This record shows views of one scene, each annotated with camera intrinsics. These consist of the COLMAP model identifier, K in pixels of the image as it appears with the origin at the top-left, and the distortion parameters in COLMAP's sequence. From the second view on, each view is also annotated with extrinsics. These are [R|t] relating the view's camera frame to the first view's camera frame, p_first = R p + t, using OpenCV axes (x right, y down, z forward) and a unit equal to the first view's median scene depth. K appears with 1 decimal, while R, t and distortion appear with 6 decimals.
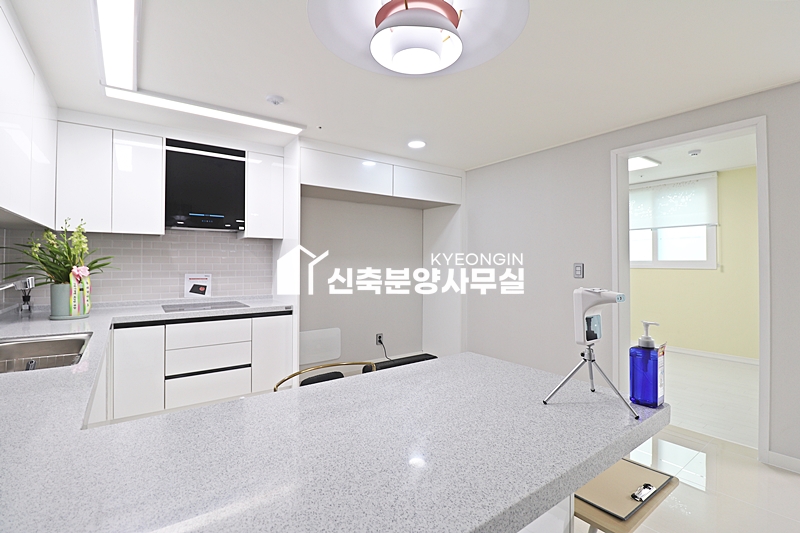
lens RADIAL K [[370.3, 0, 401.5], [0, 370.3, 257.0], [0, 0, 1]] dist [-0.003484, -0.008240]
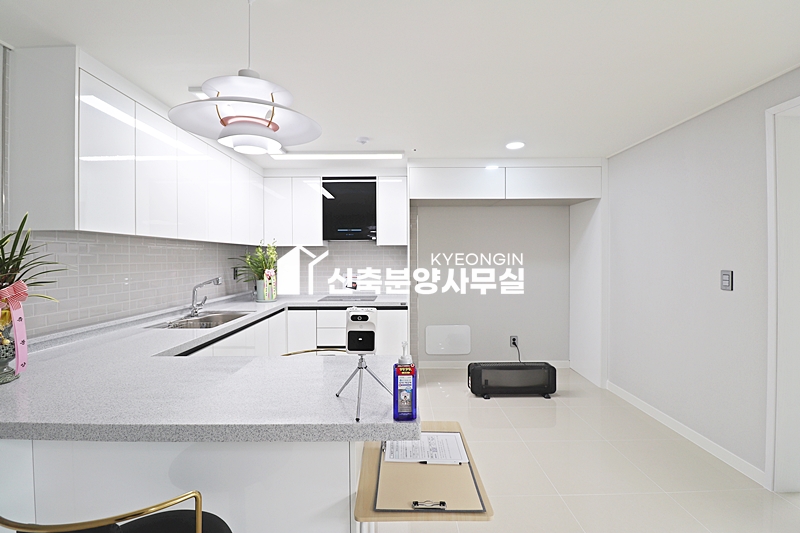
lens RADIAL K [[370.3, 0, 401.5], [0, 370.3, 257.0], [0, 0, 1]] dist [-0.003484, -0.008240]
pose [[0.811748, -0.005376, -0.583982, 0.385087], [0.014488, 0.999835, 0.010934, -0.027018], [0.583827, -0.017337, 0.811693, 0.031556]]
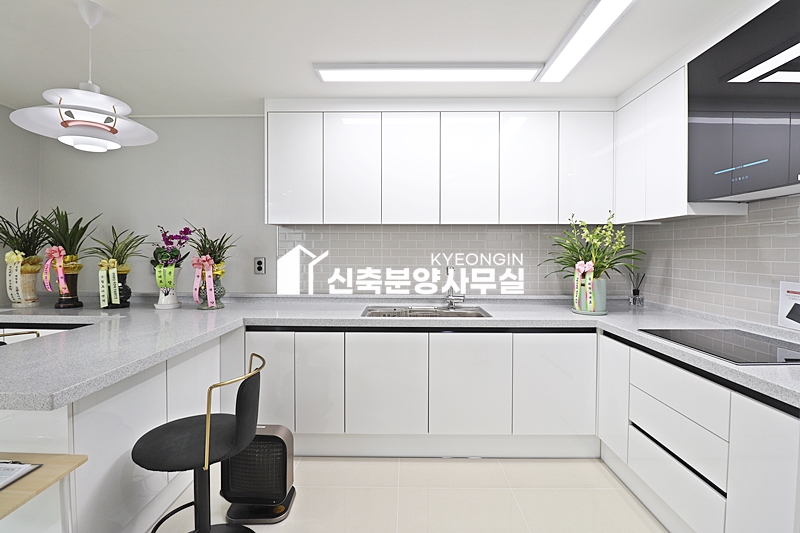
lens RADIAL K [[370.3, 0, 401.5], [0, 370.3, 257.0], [0, 0, 1]] dist [-0.003484, -0.008240]
pose [[-0.598628, 0.023173, -0.800692, 0.158154], [0.020688, 0.999695, 0.013466, -0.007294], [0.800760, -0.008503, -0.598925, 0.902074]]
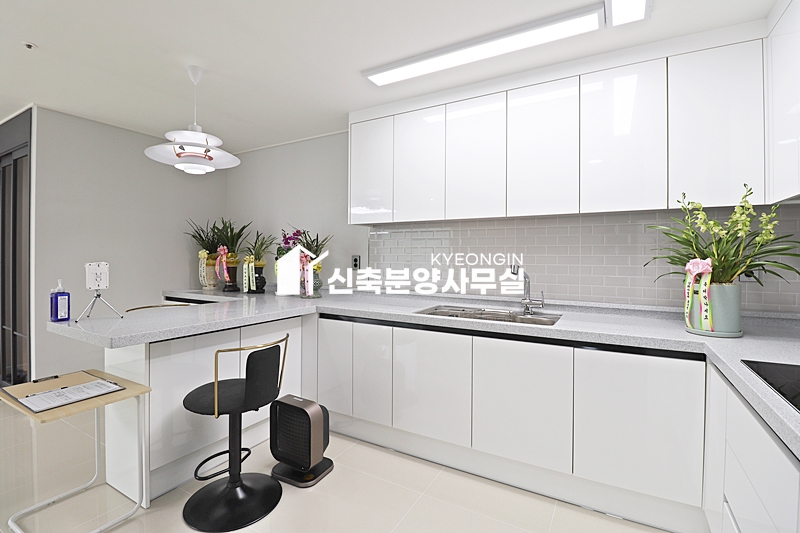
lens RADIAL K [[370.3, 0, 401.5], [0, 370.3, 257.0], [0, 0, 1]] dist [-0.003484, -0.008240]
pose [[-0.910756, 0.006507, -0.412893, -0.056204], [0.012914, 0.999836, -0.012729, 0.017288], [0.412742, -0.016925, -0.910691, 1.053244]]
